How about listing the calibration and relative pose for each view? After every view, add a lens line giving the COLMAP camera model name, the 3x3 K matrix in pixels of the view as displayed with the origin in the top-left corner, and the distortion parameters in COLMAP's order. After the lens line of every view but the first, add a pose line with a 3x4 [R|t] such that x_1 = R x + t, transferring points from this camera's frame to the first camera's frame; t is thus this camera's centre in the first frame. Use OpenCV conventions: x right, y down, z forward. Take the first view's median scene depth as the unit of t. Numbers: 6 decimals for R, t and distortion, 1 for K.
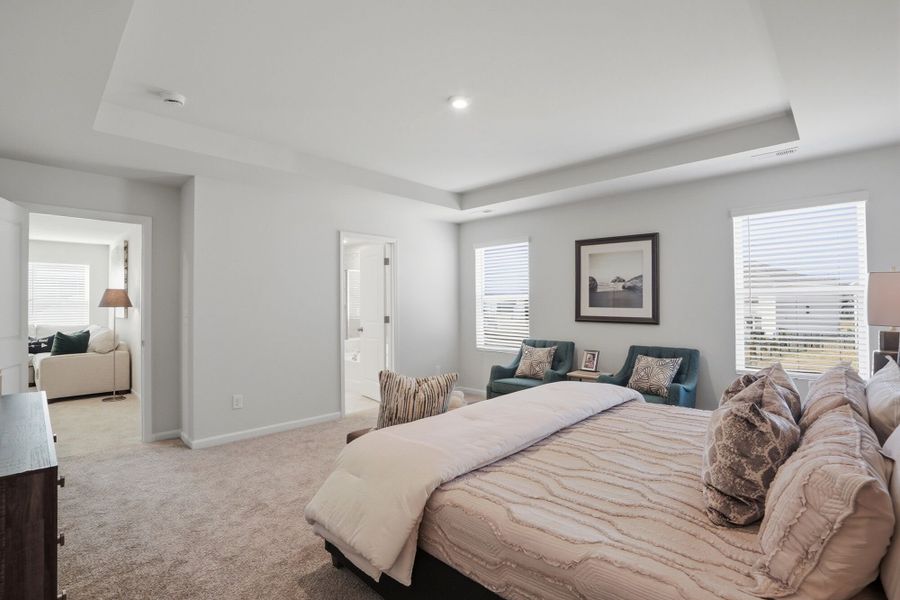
lens RADIAL K [[420.6, 0, 450.4], [0, 420.6, 297.0], [0, 0, 1]] dist [-0.006045, -0.000475]
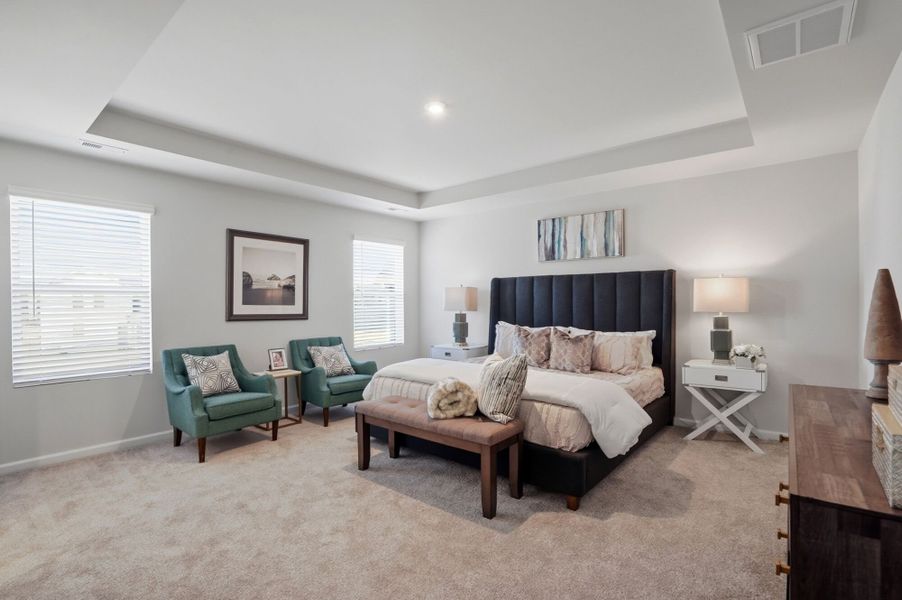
lens RADIAL K [[421.5, 0, 451.5], [0, 421.5, 303.8], [0, 0, 1]] dist [-0.006045, -0.000475]
pose [[-0.060142, -0.006325, 0.998170, -0.641552], [-0.014977, 0.999873, 0.005434, 0.010241], [-0.998077, -0.014623, -0.060229, 0.633681]]
